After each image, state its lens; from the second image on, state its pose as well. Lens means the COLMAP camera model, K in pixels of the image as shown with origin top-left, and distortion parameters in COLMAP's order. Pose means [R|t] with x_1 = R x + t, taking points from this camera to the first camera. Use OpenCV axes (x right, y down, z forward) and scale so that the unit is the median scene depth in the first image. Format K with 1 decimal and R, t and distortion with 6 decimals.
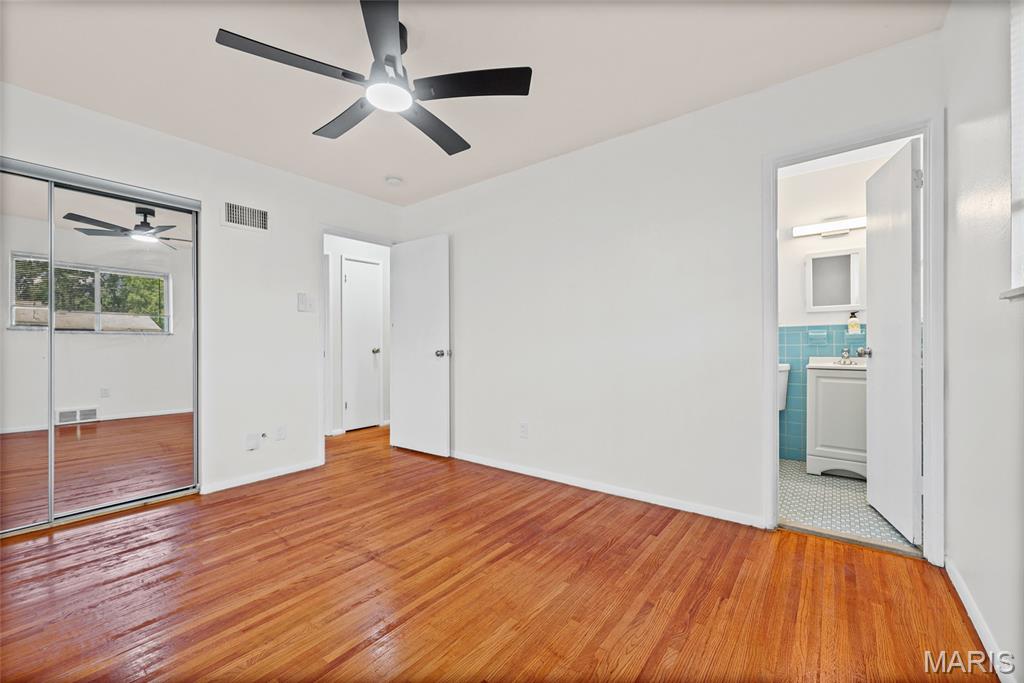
lens RADIAL K [[419.1, 0, 511.8], [0, 419.1, 340.8], [0, 0, 1]] dist [0.001817, -0.000005]
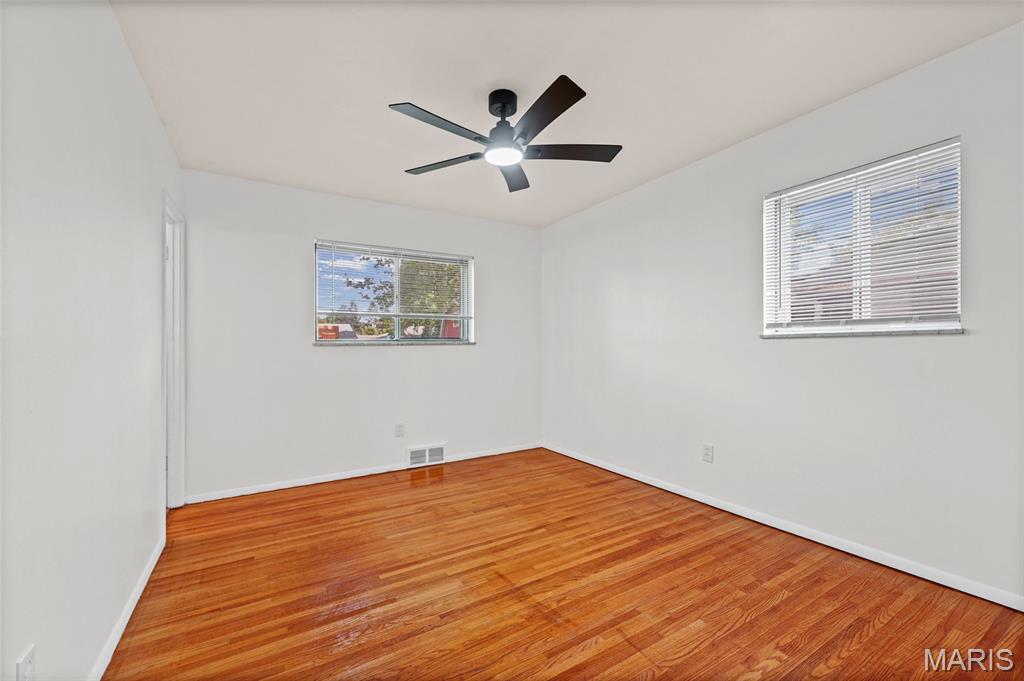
lens RADIAL K [[419.1, 0, 512.4], [0, 419.1, 344.0], [0, 0, 1]] dist [0.001817, -0.000005]
pose [[-0.930446, 0.019317, 0.365919, -0.677089], [0.017294, 0.999812, -0.008806, -0.032727], [-0.366020, -0.001865, -0.930605, 1.880350]]
